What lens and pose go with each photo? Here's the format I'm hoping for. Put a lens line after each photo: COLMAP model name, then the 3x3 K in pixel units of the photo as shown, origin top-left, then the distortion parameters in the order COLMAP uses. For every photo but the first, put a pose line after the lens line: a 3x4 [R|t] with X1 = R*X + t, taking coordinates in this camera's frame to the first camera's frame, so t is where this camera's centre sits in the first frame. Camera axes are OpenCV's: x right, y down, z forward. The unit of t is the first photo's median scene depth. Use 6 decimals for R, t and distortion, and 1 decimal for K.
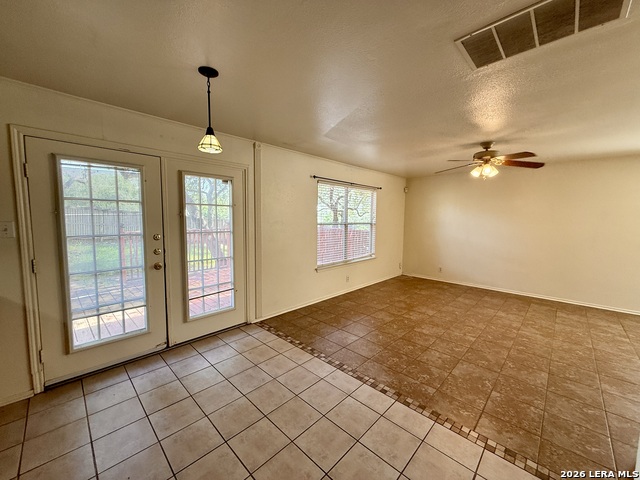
lens RADIAL K [[255.4, 0, 318.2], [0, 255.4, 240.3], [0, 0, 1]] dist [-0.000680, 0.000316]
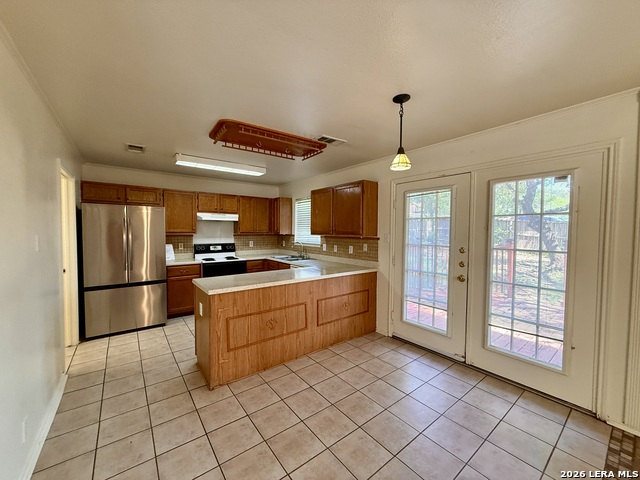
lens RADIAL K [[255.4, 0, 318.5], [0, 255.4, 240.1], [0, 0, 1]] dist [-0.000680, 0.000316]
pose [[-0.144387, 0.024190, -0.989226, 0.431063], [-0.094265, 0.994818, 0.038085, -0.033623], [0.985021, 0.098748, -0.141358, 0.508332]]
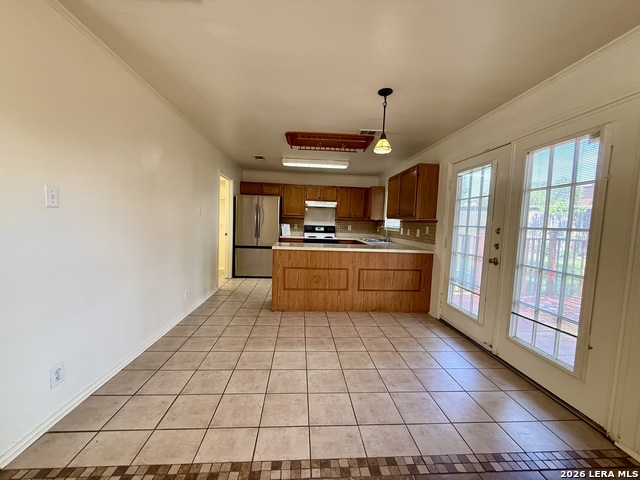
lens RADIAL K [[255.4, 0, 318.3], [0, 255.4, 240.3], [0, 0, 1]] dist [-0.000680, 0.000316]
pose [[-0.665082, 0.016753, -0.746583, 0.466556], [-0.109443, 0.986767, 0.119638, -0.015416], [0.738707, 0.161278, -0.654447, 1.017495]]
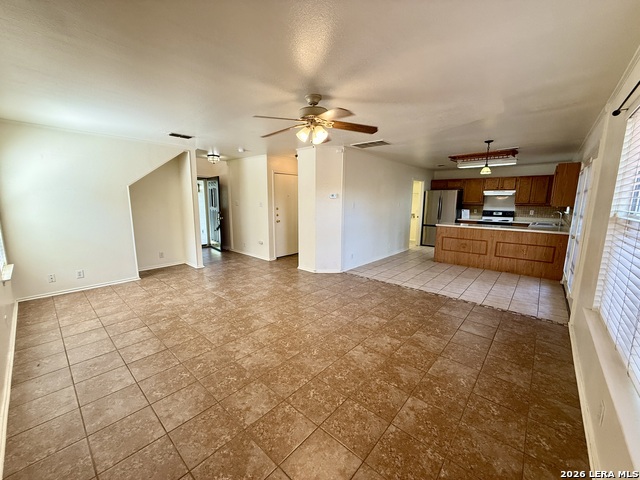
lens RADIAL K [[255.4, 0, 318.1], [0, 255.4, 241.0], [0, 0, 1]] dist [-0.000680, 0.000316]
pose [[-0.998823, -0.010285, -0.047408, 0.772005], [-0.021557, 0.969581, 0.243820, -0.172842], [0.043459, 0.244554, -0.968661, 2.078406]]
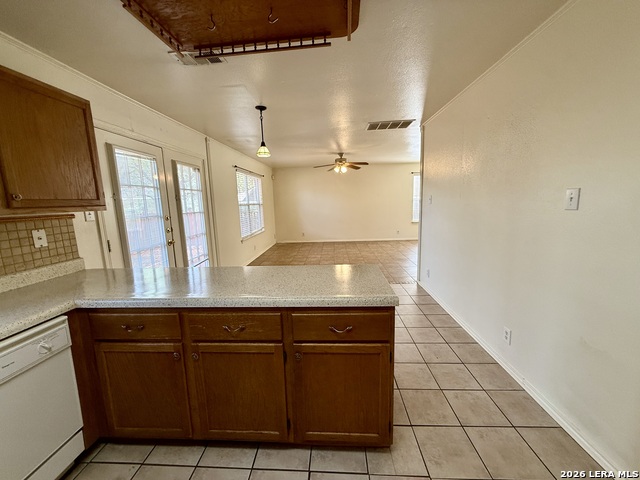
lens RADIAL K [[255.4, 0, 318.7], [0, 255.4, 239.8], [0, 0, 1]] dist [-0.000680, 0.000316]
pose [[0.753966, -0.135660, 0.642753, -0.783869], [0.099089, 0.990735, 0.092871, 0.042473], [-0.649397, -0.006331, 0.760423, -0.300648]]
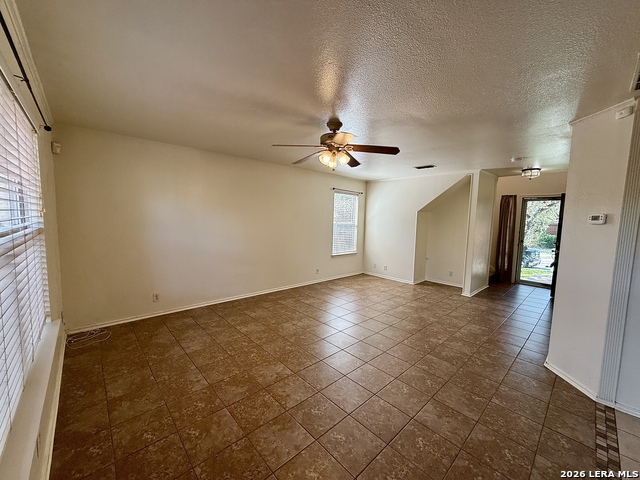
lens RADIAL K [[255.4, 0, 318.5], [0, 255.4, 239.2], [0, 0, 1]] dist [-0.000680, 0.000316]
pose [[0.054991, -0.094448, 0.994010, -0.193731], [0.062813, 0.993872, 0.090960, -0.113409], [-0.996509, 0.057435, 0.060587, 1.158887]]
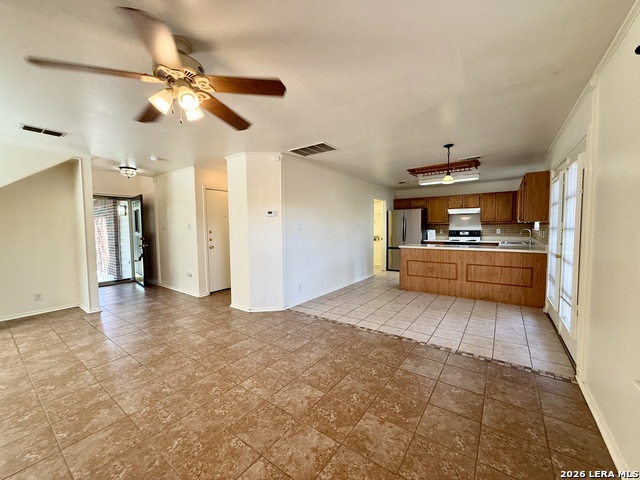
lens RADIAL K [[255.4, 0, 318.4], [0, 255.4, 240.9], [0, 0, 1]] dist [-0.000680, 0.000316]
pose [[-0.989744, 0.007990, -0.142625, 0.539175], [-0.012307, 0.989952, 0.140866, -0.101799], [0.142318, 0.141176, -0.979701, 1.757422]]
